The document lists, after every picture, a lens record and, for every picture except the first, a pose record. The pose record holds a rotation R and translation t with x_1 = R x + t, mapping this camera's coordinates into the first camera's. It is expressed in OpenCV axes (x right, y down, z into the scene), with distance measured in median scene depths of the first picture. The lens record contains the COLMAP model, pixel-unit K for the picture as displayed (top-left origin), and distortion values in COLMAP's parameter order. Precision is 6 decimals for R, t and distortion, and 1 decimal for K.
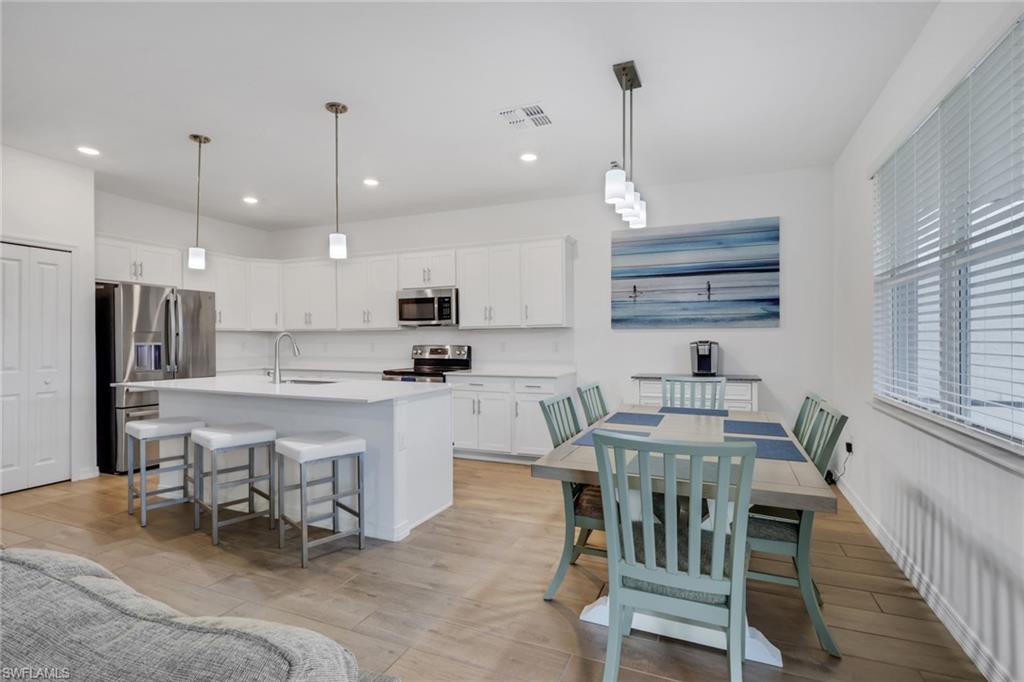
lens RADIAL K [[467.8, 0, 532.2], [0, 467.8, 340.4], [0, 0, 1]] dist [-0.001075, 0.000058]
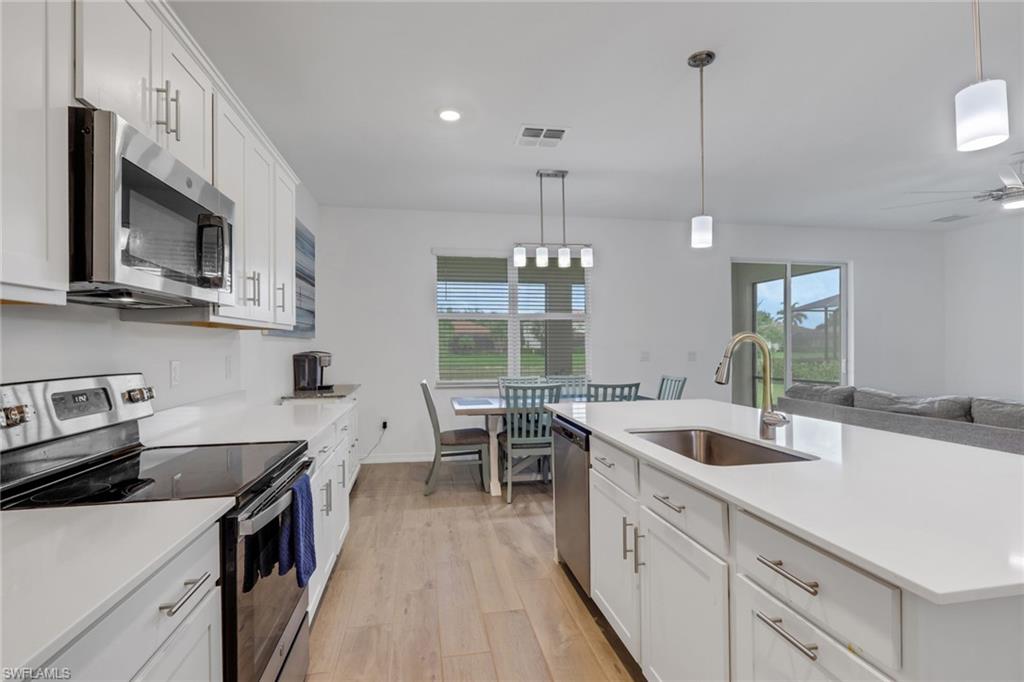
lens RADIAL K [[519.7, 0, 494.6], [0, 519.7, 344.8], [0, 0, 1]] dist [0.055885, 0.000127]
pose [[-0.488153, 0.014362, 0.872640, -0.706815], [0.009634, 0.999892, -0.011067, 0.003033], [-0.872705, 0.003005, -0.488239, 1.205826]]
